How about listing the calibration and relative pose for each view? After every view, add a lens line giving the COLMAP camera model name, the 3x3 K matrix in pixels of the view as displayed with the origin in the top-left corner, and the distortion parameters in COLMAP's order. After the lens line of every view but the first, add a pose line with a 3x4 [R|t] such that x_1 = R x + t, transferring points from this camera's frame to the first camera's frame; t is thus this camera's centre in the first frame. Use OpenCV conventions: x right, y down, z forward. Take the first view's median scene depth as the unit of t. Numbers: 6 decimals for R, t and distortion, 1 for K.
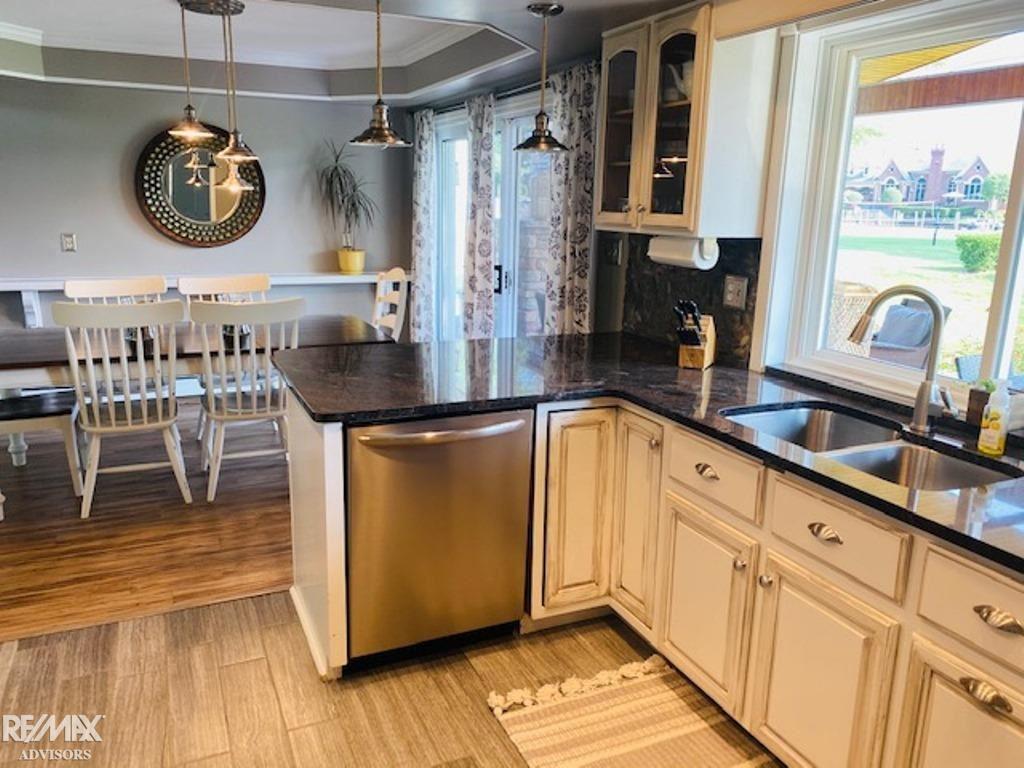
lens RADIAL K [[784.8, 0, 512.3], [0, 784.8, 391.3], [0, 0, 1]] dist [0.032977, -0.030865]
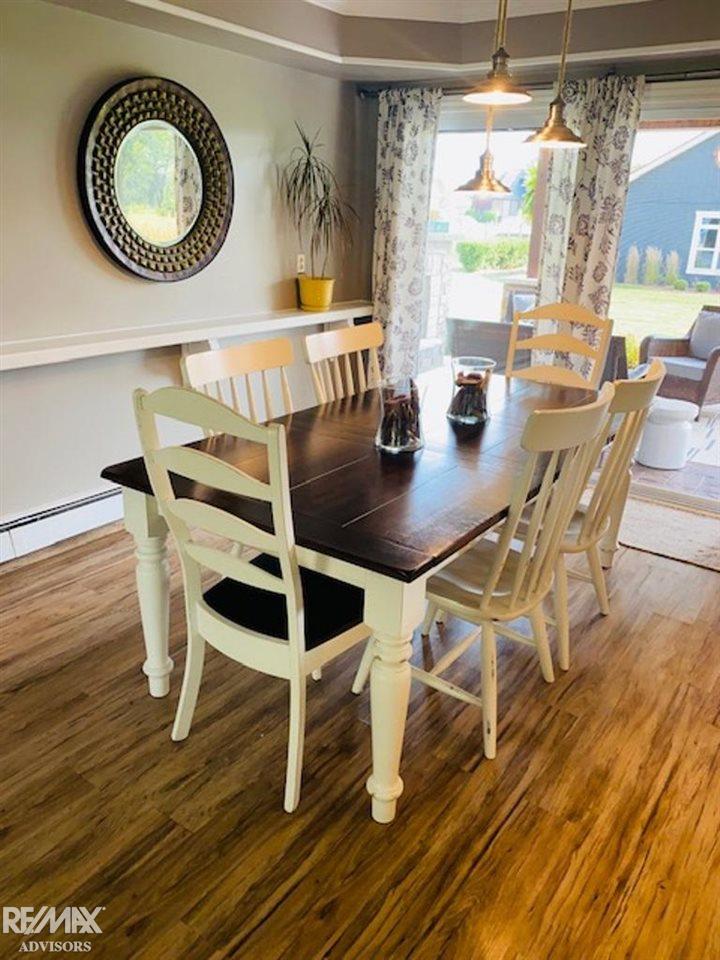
lens RADIAL K [[735.7, 0, 360.8], [0, 735.7, 472.2], [0, 0, 1]] dist [0.032977, -0.030865]
pose [[0.873004, -0.153291, 0.462996, -0.576481], [0.101416, 0.985628, 0.135101, -0.094211], [-0.477052, -0.070988, 0.876004, 0.380590]]
